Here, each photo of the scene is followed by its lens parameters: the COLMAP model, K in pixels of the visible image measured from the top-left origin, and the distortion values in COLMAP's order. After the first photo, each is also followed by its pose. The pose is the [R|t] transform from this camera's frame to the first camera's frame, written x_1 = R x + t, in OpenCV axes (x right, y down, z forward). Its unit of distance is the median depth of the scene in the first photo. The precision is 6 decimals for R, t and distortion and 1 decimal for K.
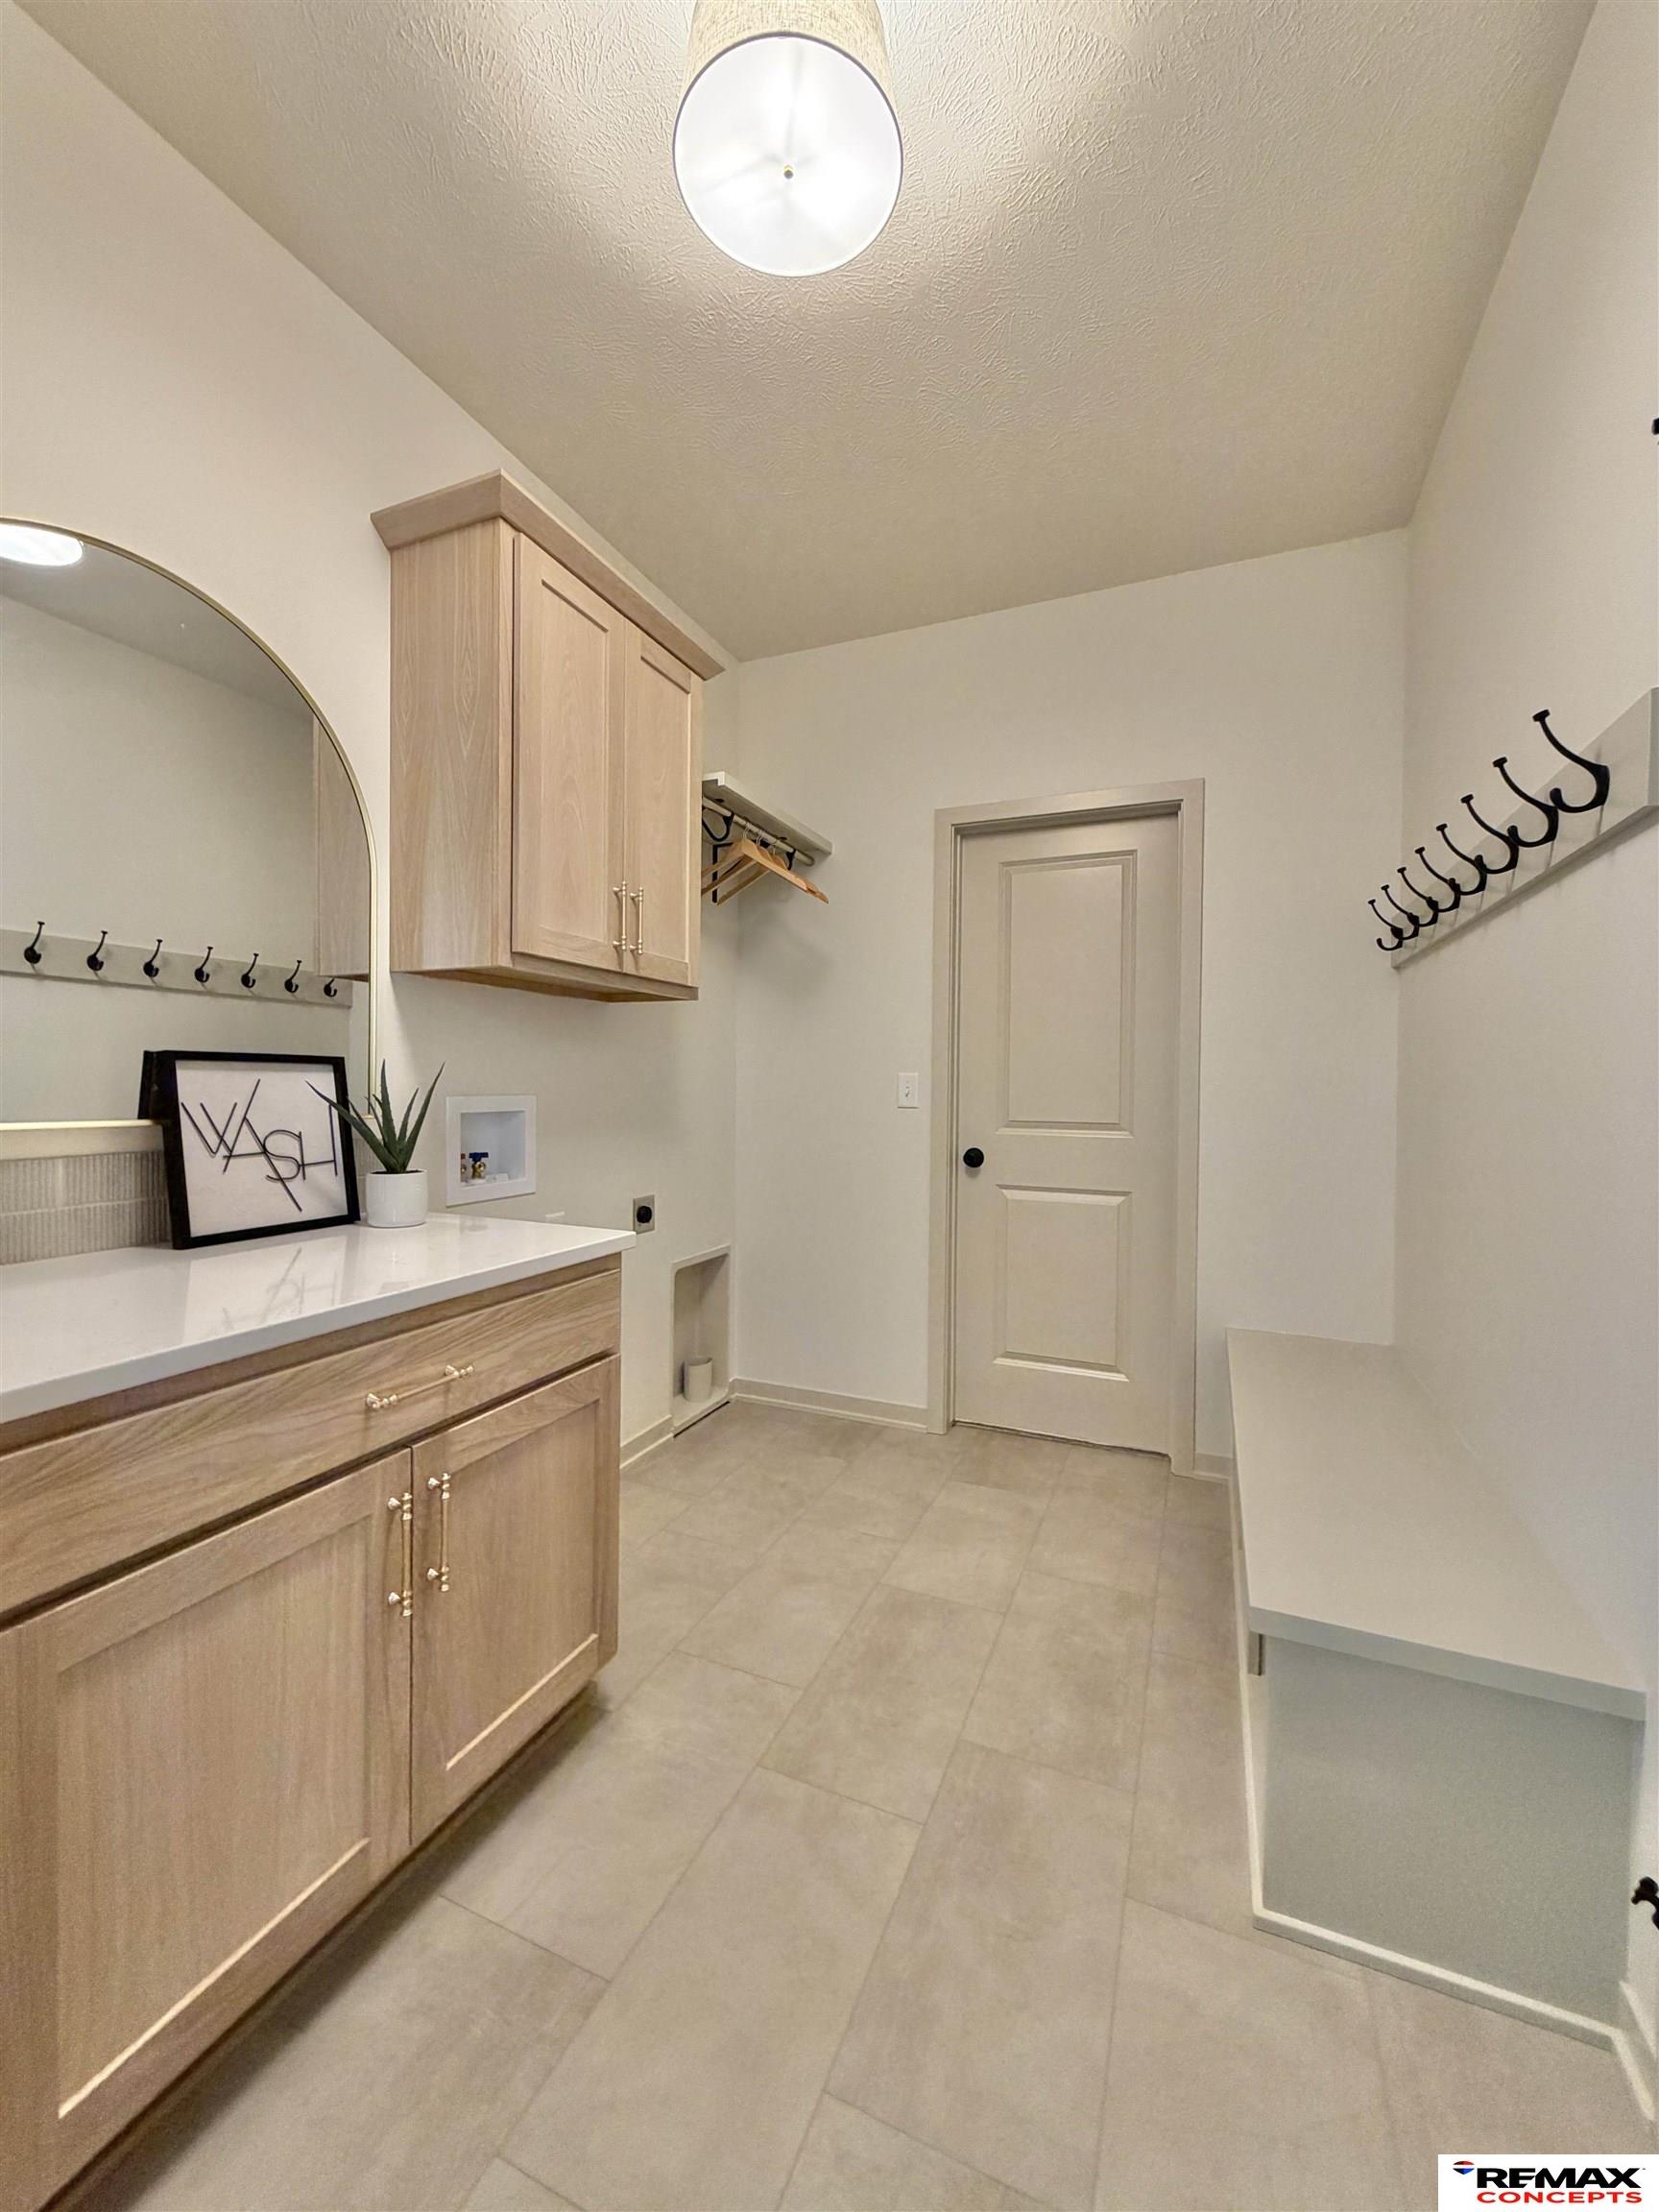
lens RADIAL K [[888.7, 0, 830.4], [0, 888.7, 1105.6], [0, 0, 1]] dist [-0.004707, 0.000610]
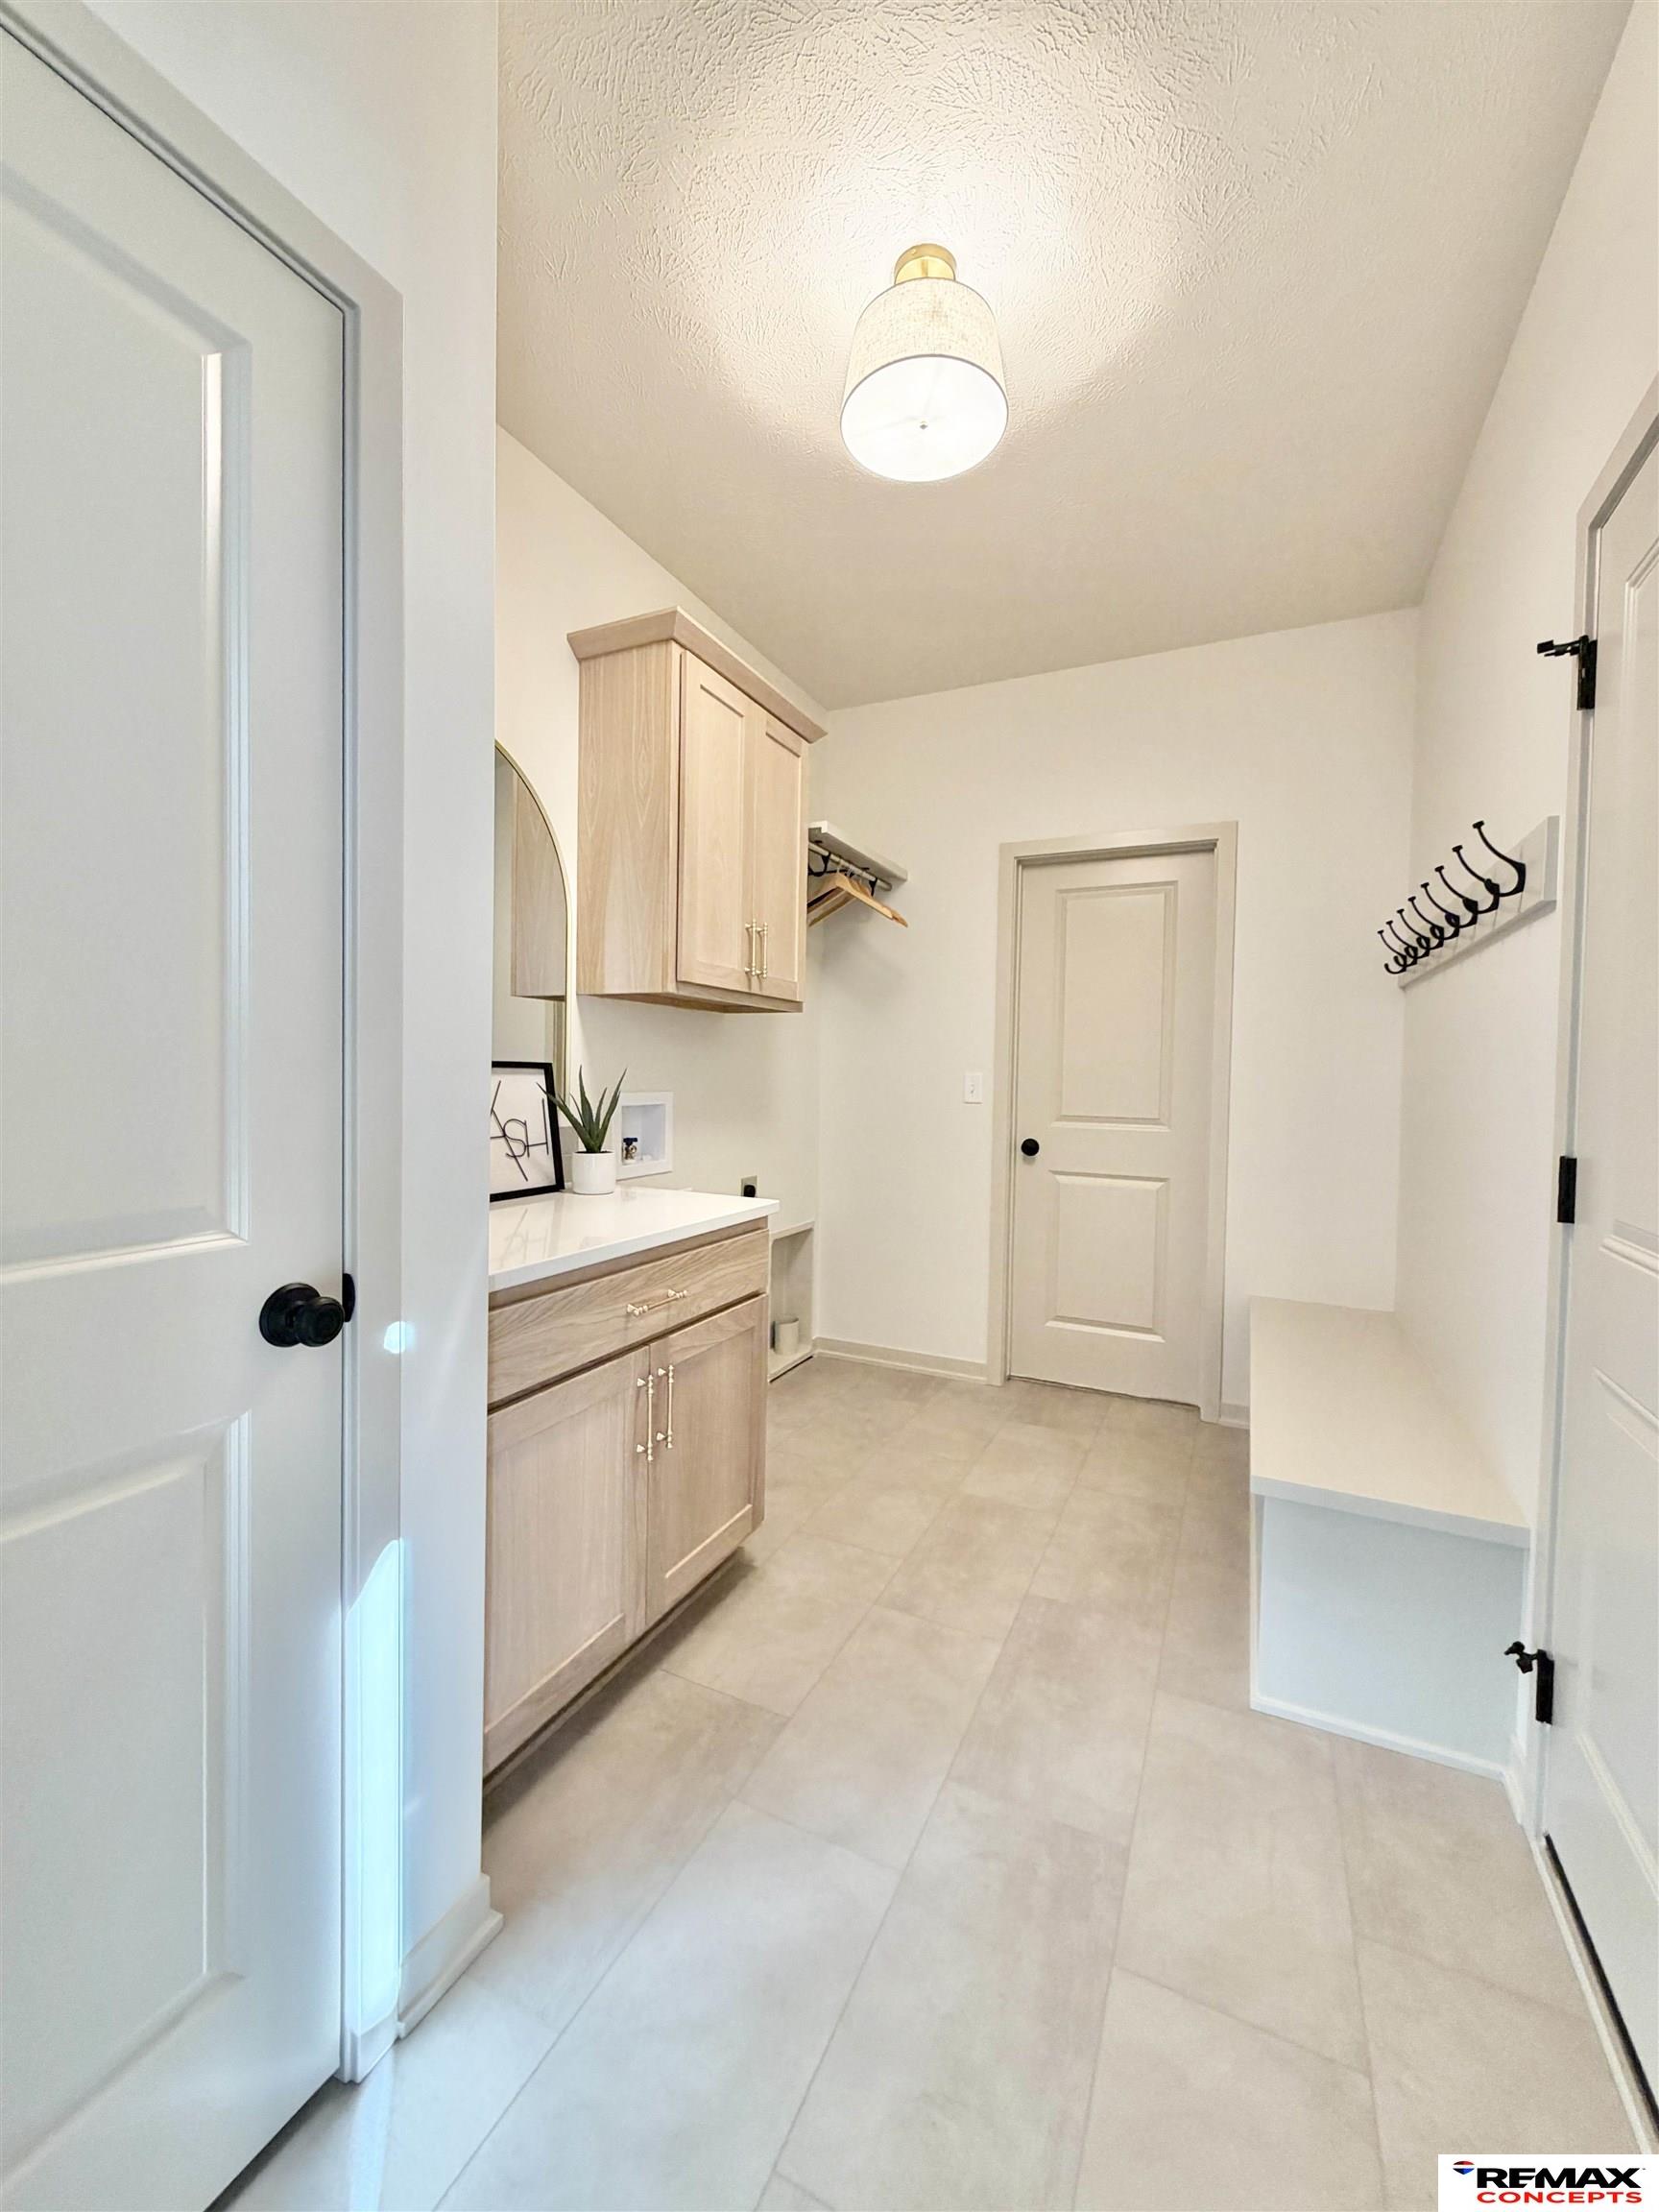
lens RADIAL K [[888.7, 0, 827.5], [0, 888.7, 1105.7], [0, 0, 1]] dist [-0.004707, 0.000610]
pose [[0.999064, 0.009398, -0.042222, -0.085092], [-0.008876, 0.999882, 0.012532, -0.011310], [0.042334, -0.012145, 0.999030, -0.258444]]
